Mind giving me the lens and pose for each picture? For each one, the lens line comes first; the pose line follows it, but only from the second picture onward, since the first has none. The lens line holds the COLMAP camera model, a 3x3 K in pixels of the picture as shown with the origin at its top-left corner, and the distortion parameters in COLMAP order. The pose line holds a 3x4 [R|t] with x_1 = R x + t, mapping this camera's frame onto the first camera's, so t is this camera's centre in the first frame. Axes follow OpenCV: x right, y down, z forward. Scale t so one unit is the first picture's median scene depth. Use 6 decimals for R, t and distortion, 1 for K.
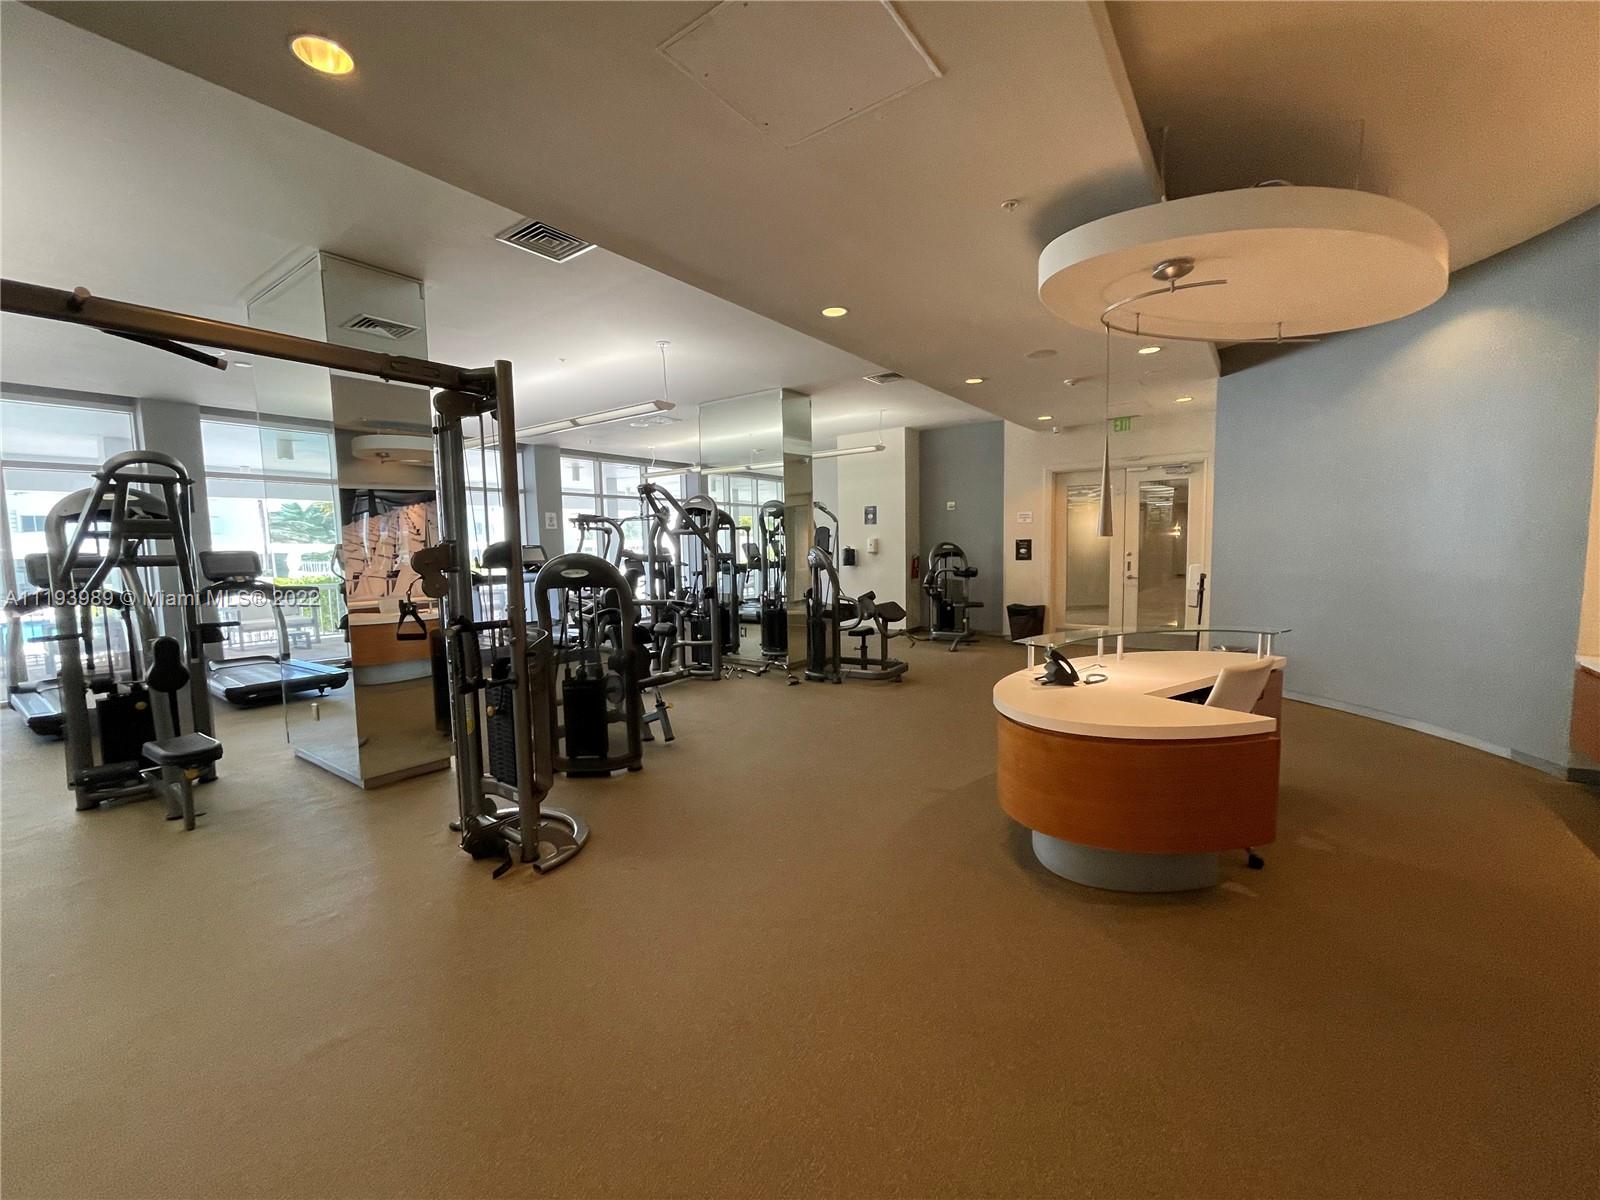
lens RADIAL K [[645.4, 0, 800.0], [0, 645.4, 600.0], [0, 0, 1]] dist [0.000037, 0.000013]
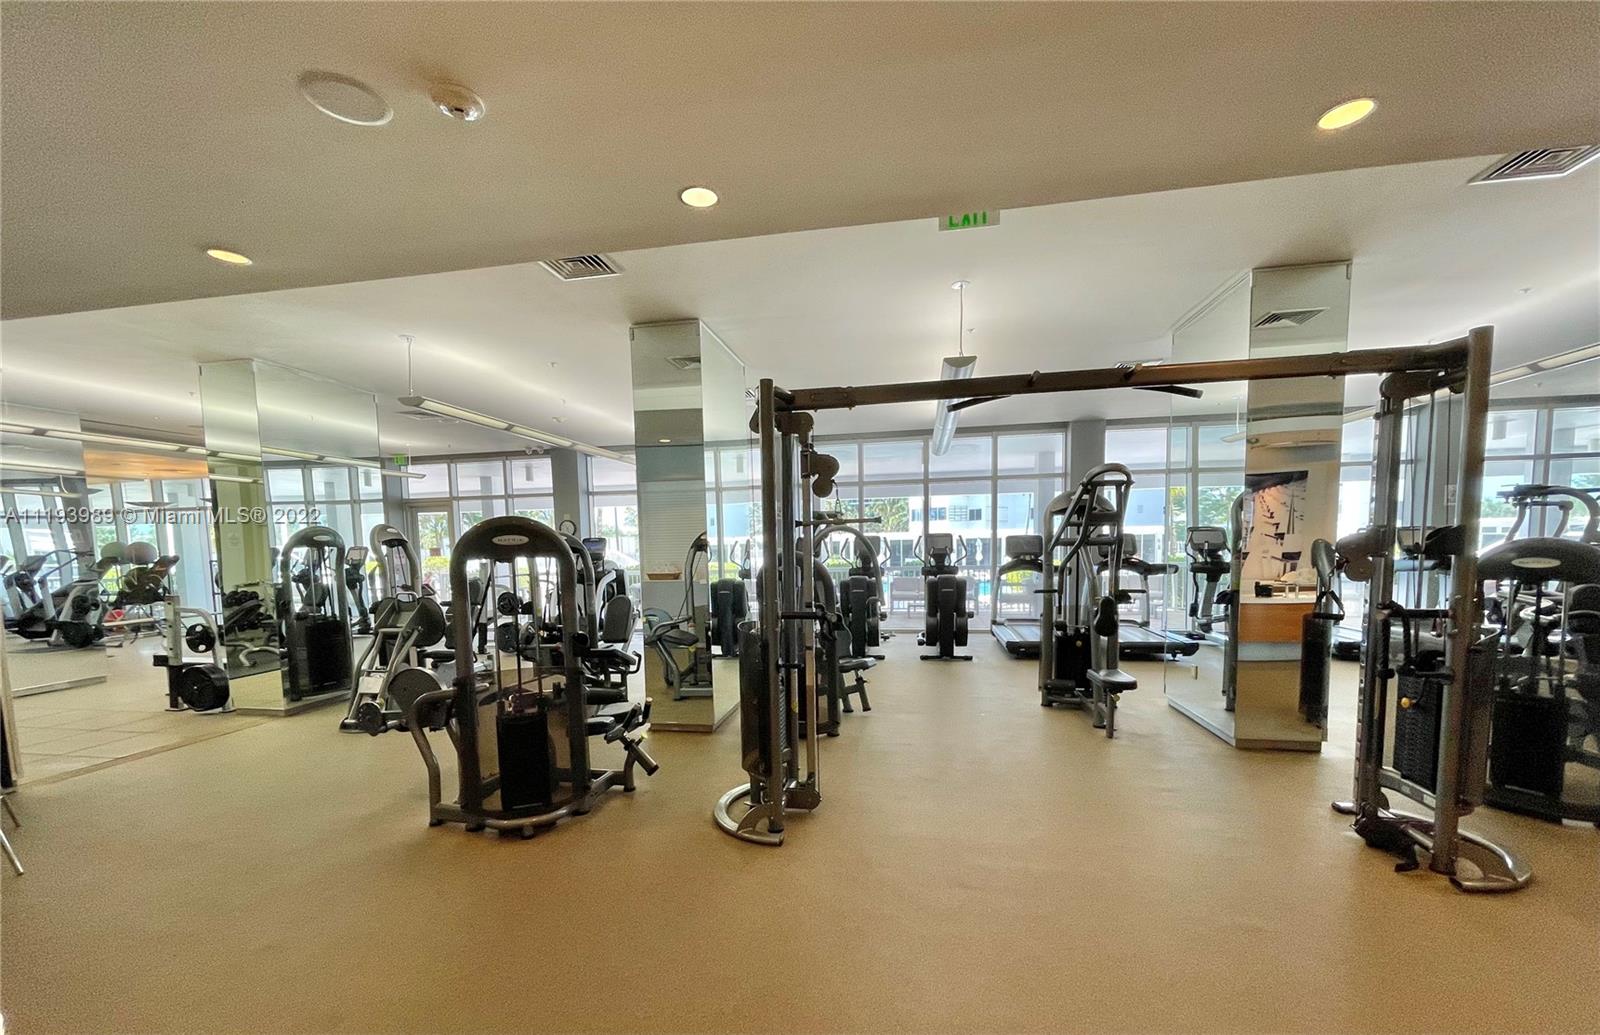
lens RADIAL K [[648.1, 0, 800.1], [0, 648.1, 599.6], [0, 0, 1]] dist [0.000105, -0.000056]
pose [[0.436391, 0.090751, -0.895169, -0.019936], [-0.065371, 0.995469, 0.069051, 0.009119], [0.897379, 0.028385, 0.440347, -0.195770]]
